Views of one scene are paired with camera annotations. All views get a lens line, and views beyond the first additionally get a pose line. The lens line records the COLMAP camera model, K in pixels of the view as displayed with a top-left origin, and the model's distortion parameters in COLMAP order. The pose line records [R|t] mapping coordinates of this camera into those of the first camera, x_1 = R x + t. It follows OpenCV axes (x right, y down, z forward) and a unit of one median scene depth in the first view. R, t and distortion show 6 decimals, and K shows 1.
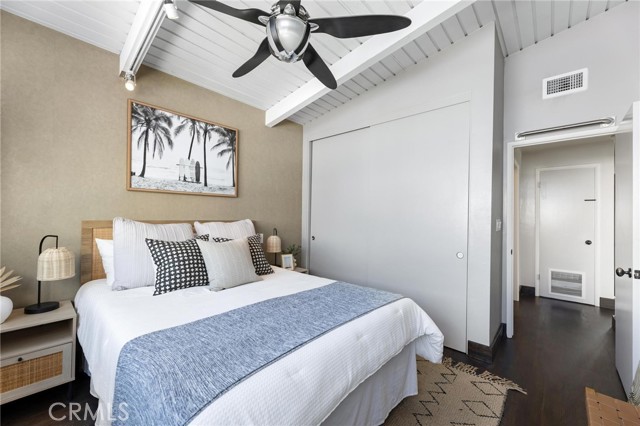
lens RADIAL K [[251.7, 0, 320.7], [0, 251.7, 211.3], [0, 0, 1]] dist [-0.000654, 0.000184]
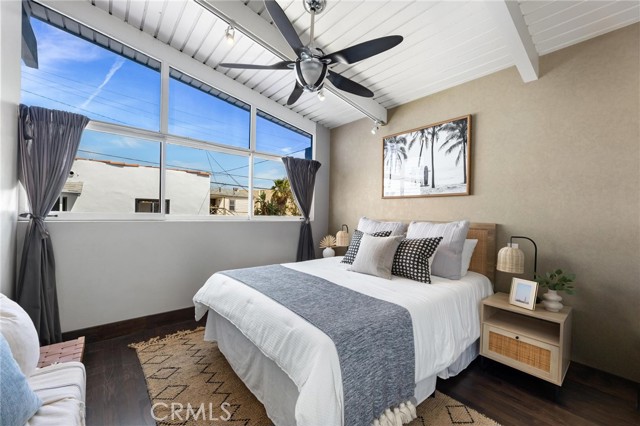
lens RADIAL K [[251.7, 0, 320.7], [0, 251.7, 211.3], [0, 0, 1]] dist [-0.000654, 0.000184]
pose [[-0.124626, -0.027291, -0.991828, 0.624109], [-0.010583, 0.999601, -0.026175, 0.029167], [0.992147, 0.007235, -0.124865, 0.679881]]
